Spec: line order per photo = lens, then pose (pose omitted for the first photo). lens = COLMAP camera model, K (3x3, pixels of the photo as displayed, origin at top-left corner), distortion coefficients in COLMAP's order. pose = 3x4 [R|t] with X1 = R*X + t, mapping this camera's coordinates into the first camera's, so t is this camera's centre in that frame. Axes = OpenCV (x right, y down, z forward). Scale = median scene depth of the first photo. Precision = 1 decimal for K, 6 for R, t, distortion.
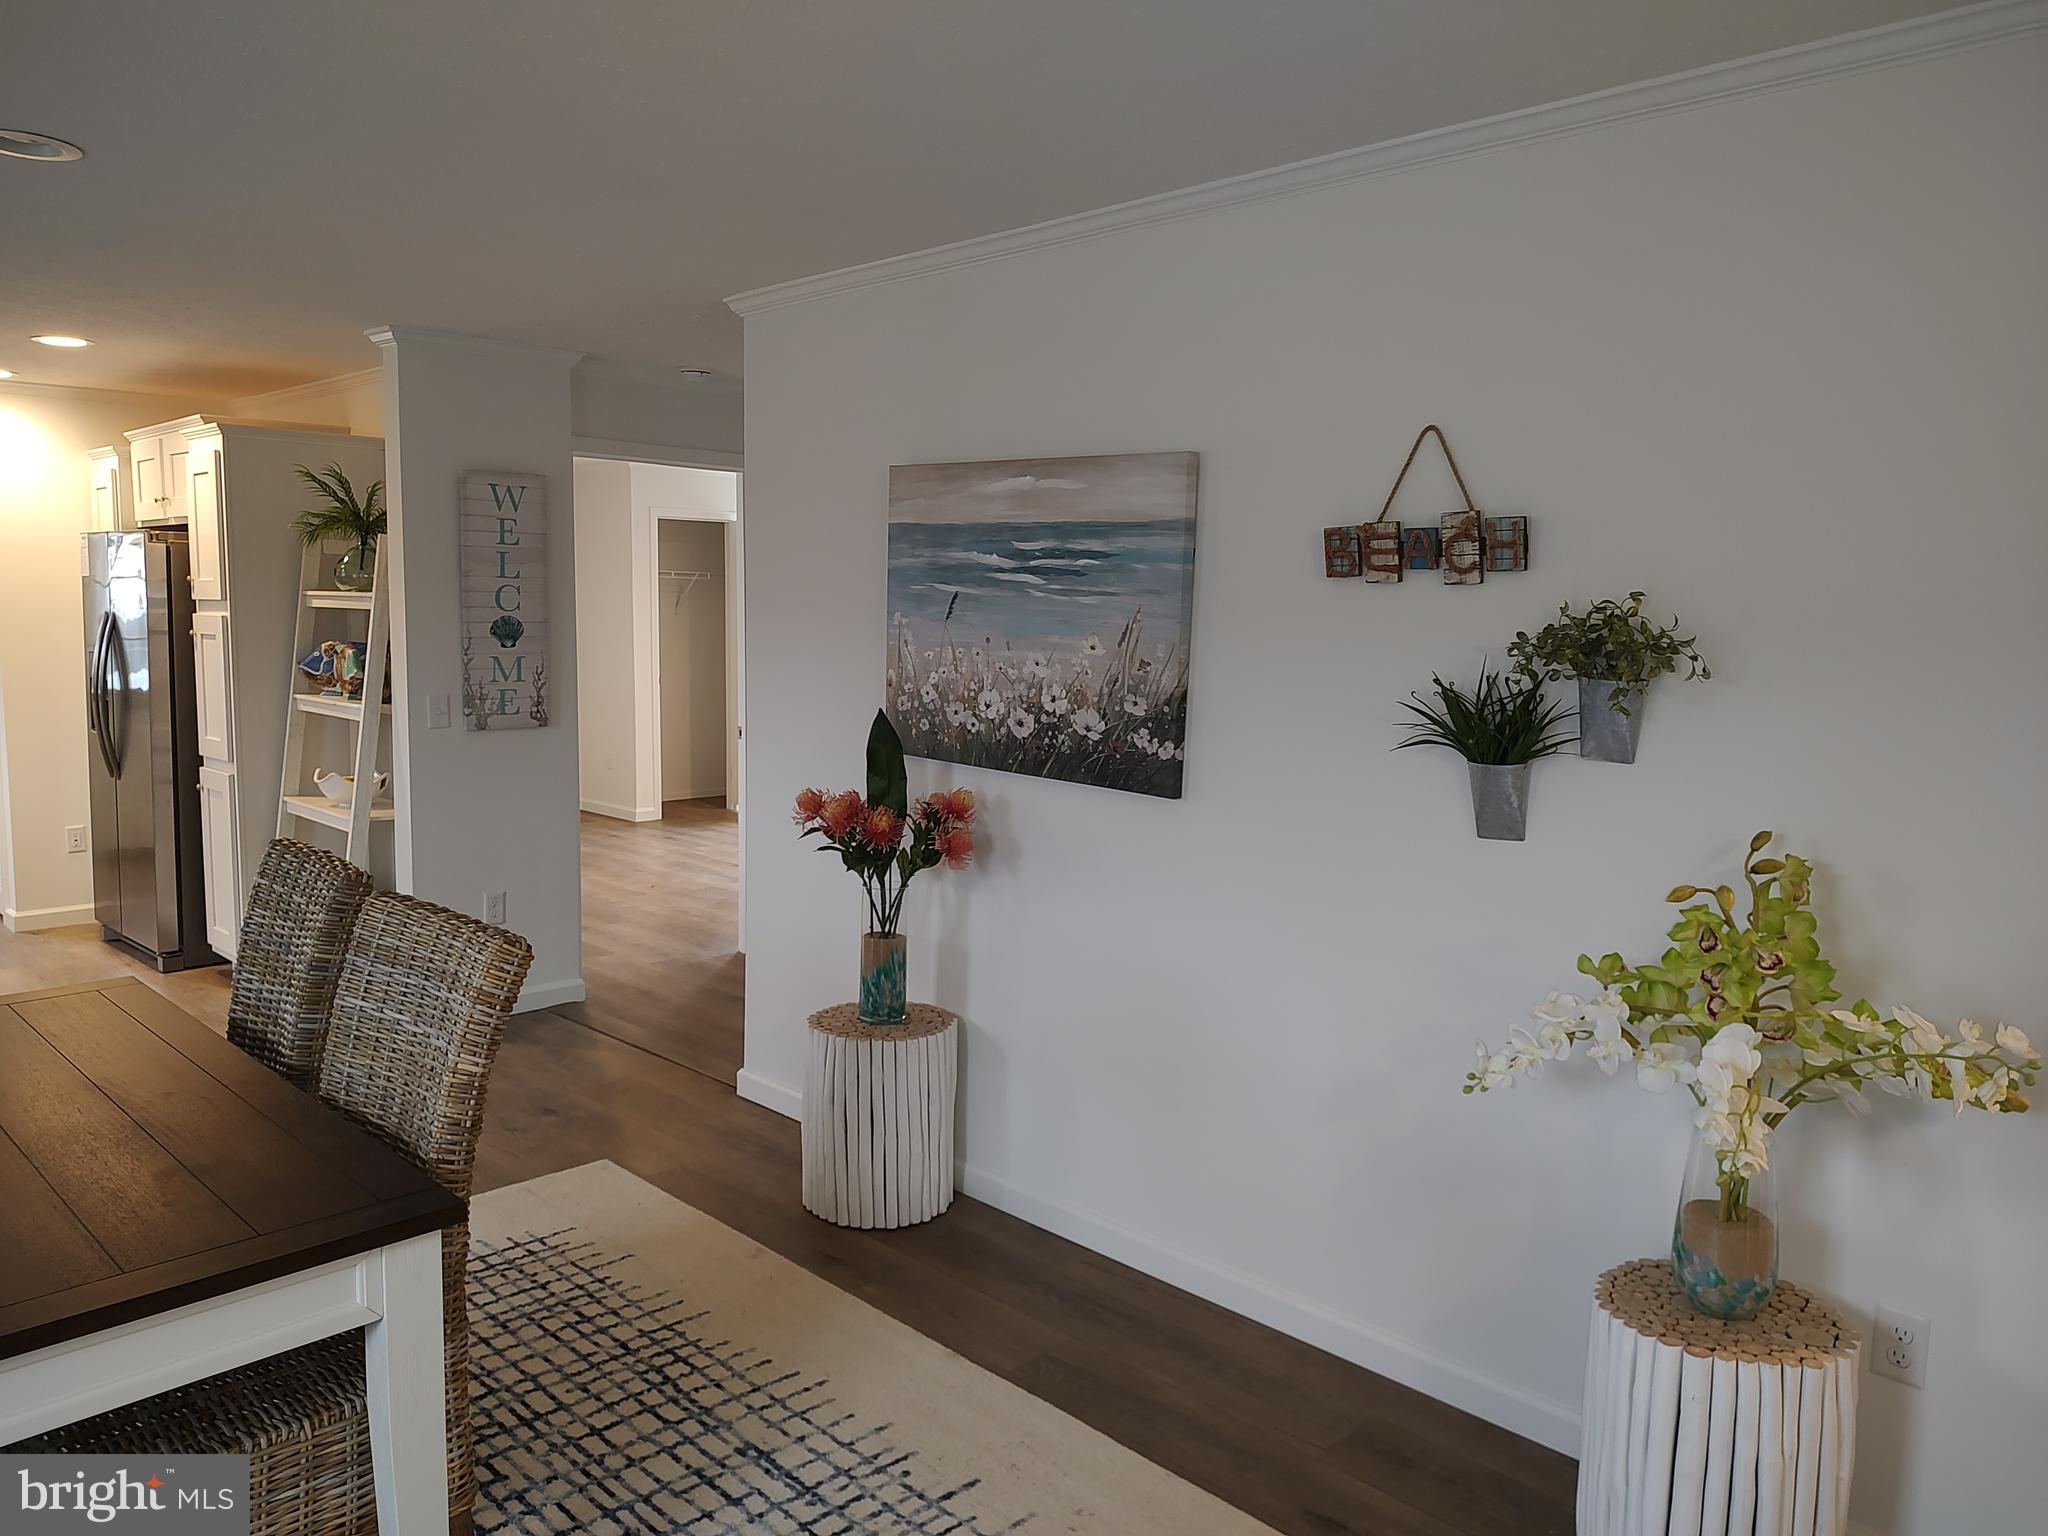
lens RADIAL K [[1605.9, 0, 1026.8], [0, 1605.9, 791.0], [0, 0, 1]] dist [-0.001187, -0.008030]
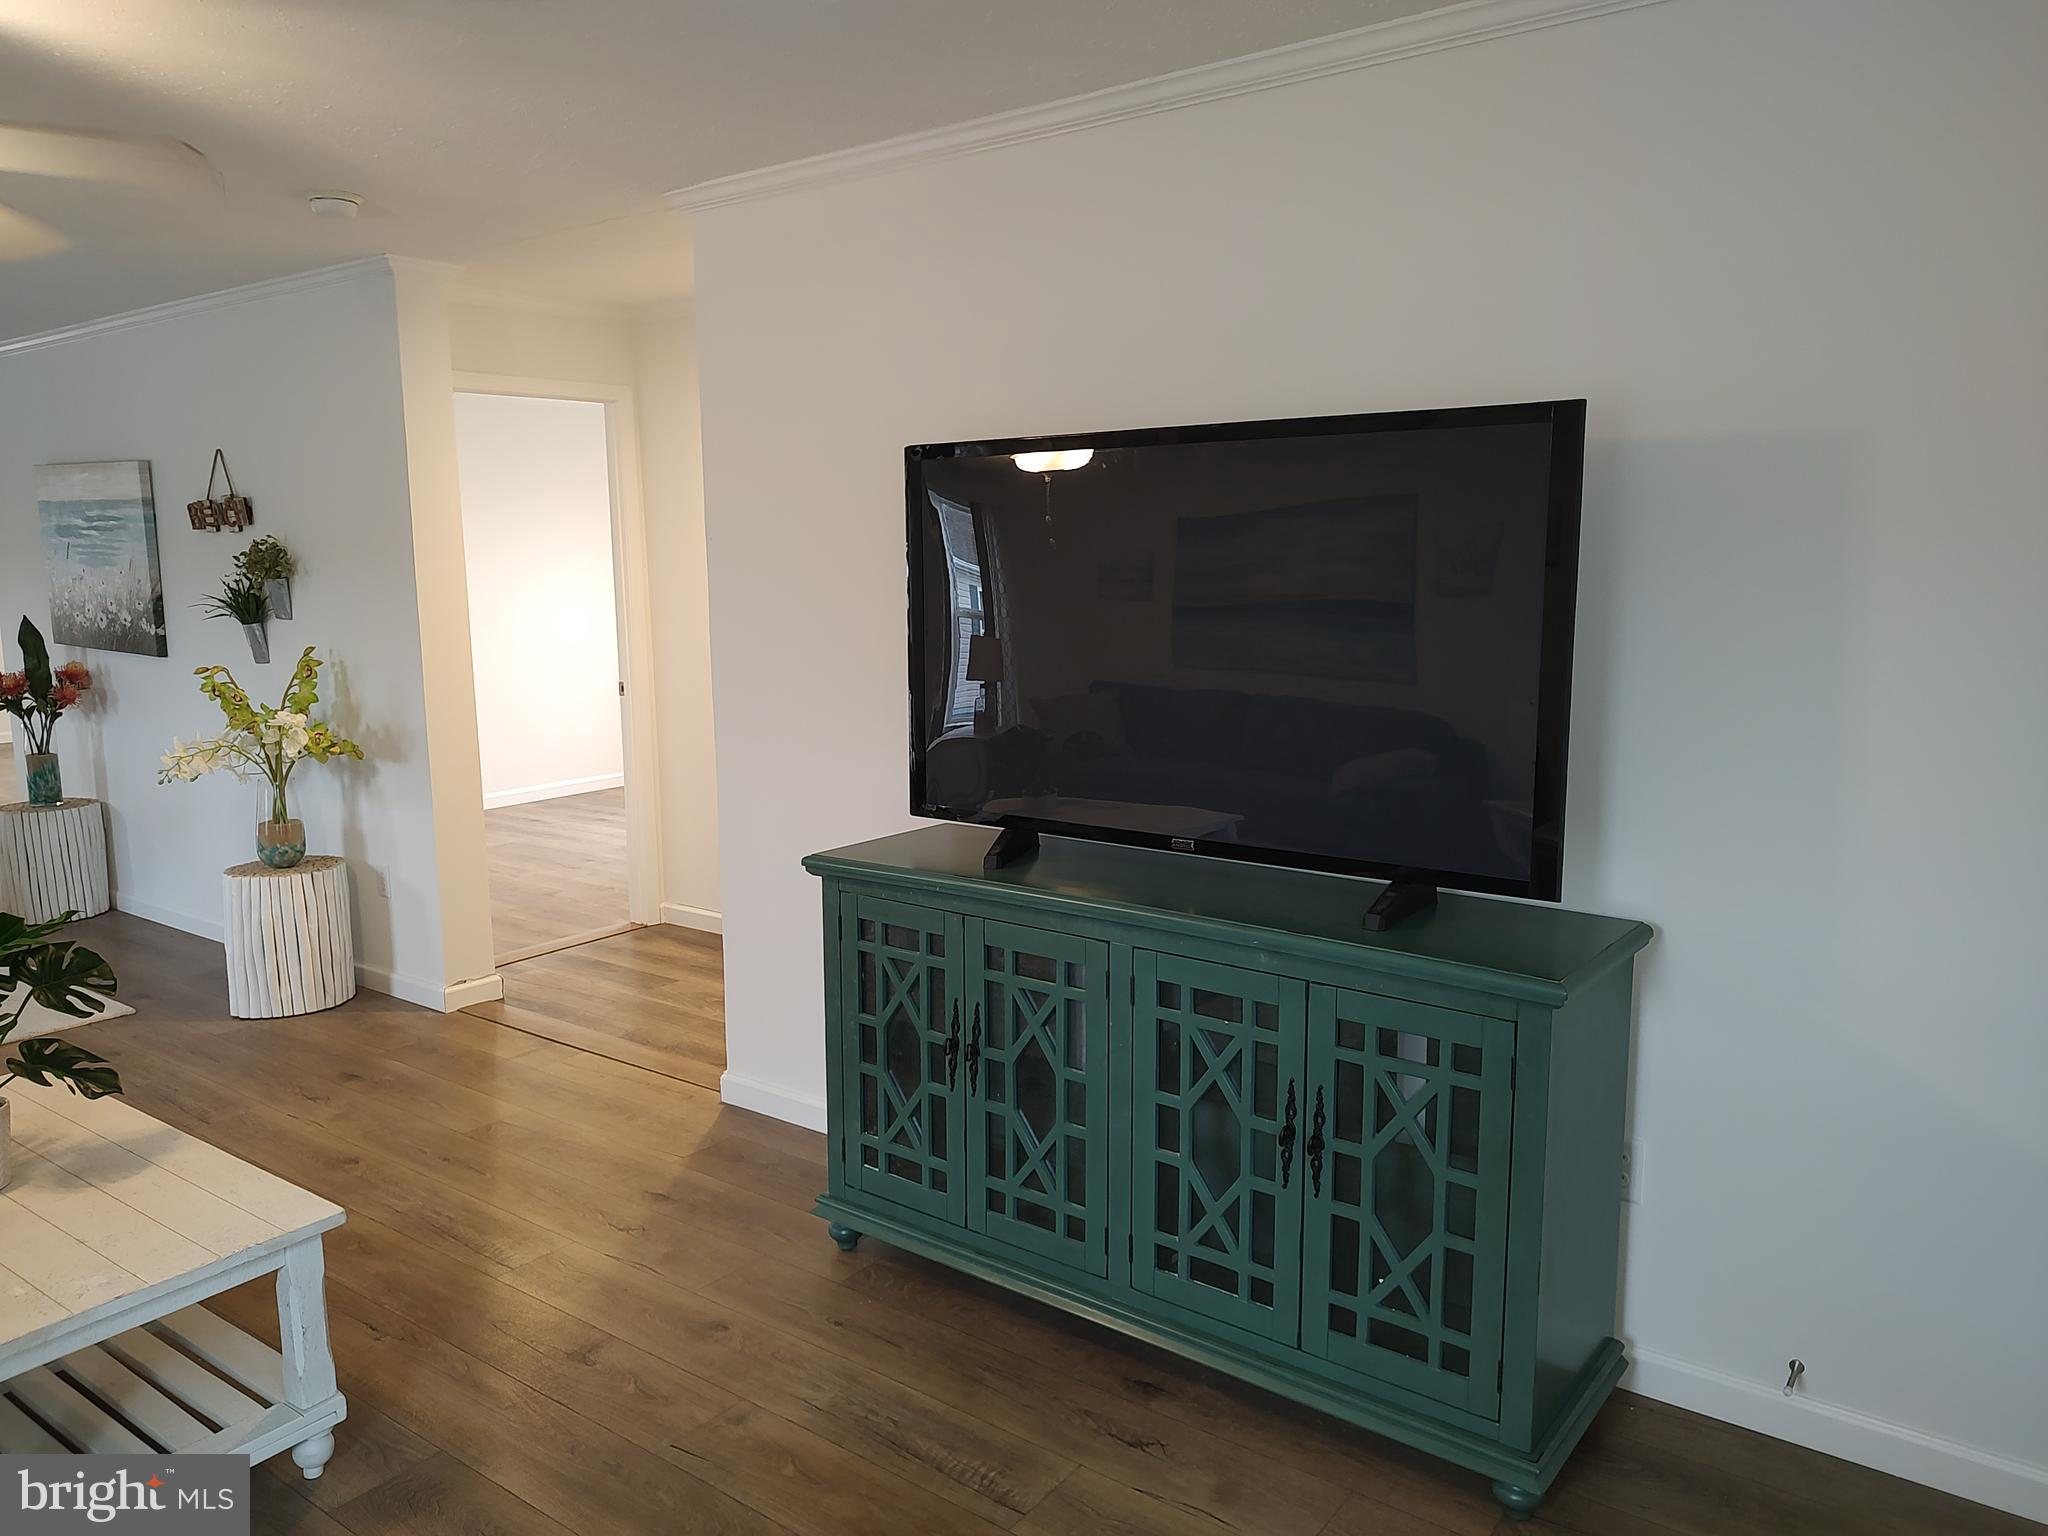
lens RADIAL K [[1473.7, 0, 1003.5], [0, 1473.7, 770.3], [0, 0, 1]] dist [0.037928, -0.032686]
pose [[0.983950, -0.058675, 0.168524, 0.626720], [0.052067, 0.997701, 0.043372, 0.092893], [-0.170681, -0.033901, 0.984743, -0.672444]]
